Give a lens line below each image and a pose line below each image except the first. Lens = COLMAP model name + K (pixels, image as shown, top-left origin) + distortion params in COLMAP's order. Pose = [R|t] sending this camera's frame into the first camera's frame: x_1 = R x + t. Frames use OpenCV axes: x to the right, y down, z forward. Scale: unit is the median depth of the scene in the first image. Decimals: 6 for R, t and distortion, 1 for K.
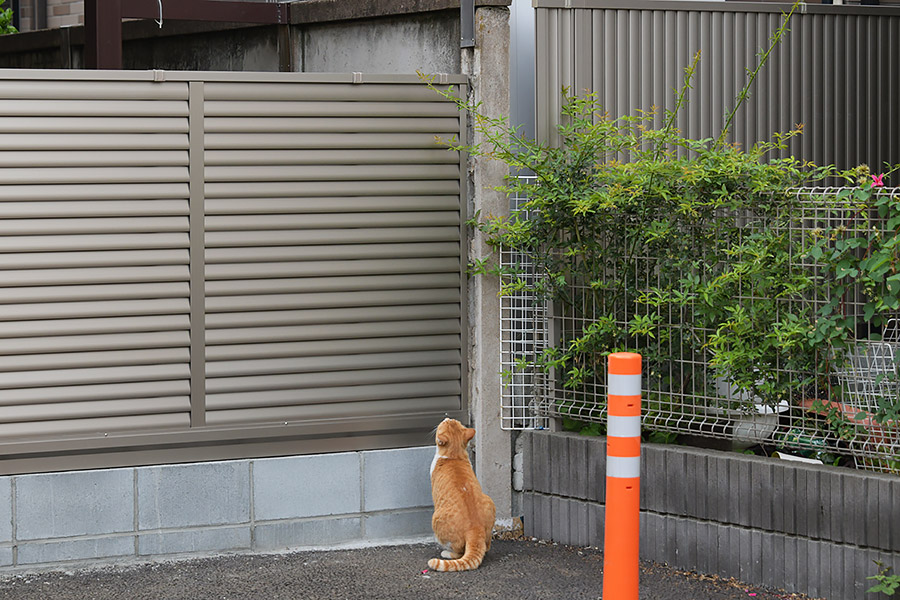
lens RADIAL K [[3239.7, 0, 450.0], [0, 3239.7, 300.0], [0, 0, 1]] dist [-0.371150, 1.431043]
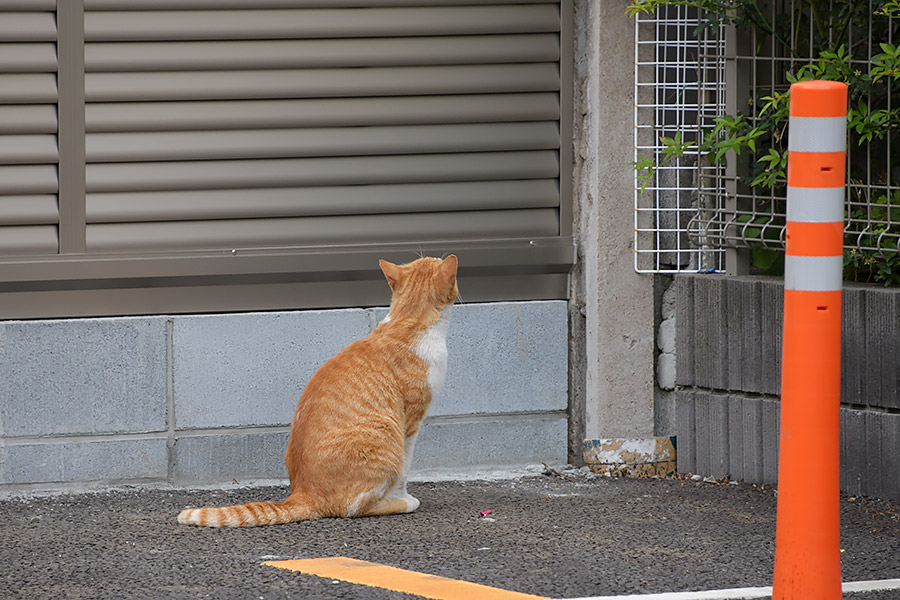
lens RADIAL K [[4957.3, 0, 402.7], [0, 4957.3, 298.6], [0, 0, 1]] dist [1.754687, 36.187680]
pose [[0.999716, 0.006214, -0.022993, -0.003425], [-0.004738, 0.997959, 0.063688, -0.007475], [0.023342, -0.063561, 0.997705, 0.179574]]
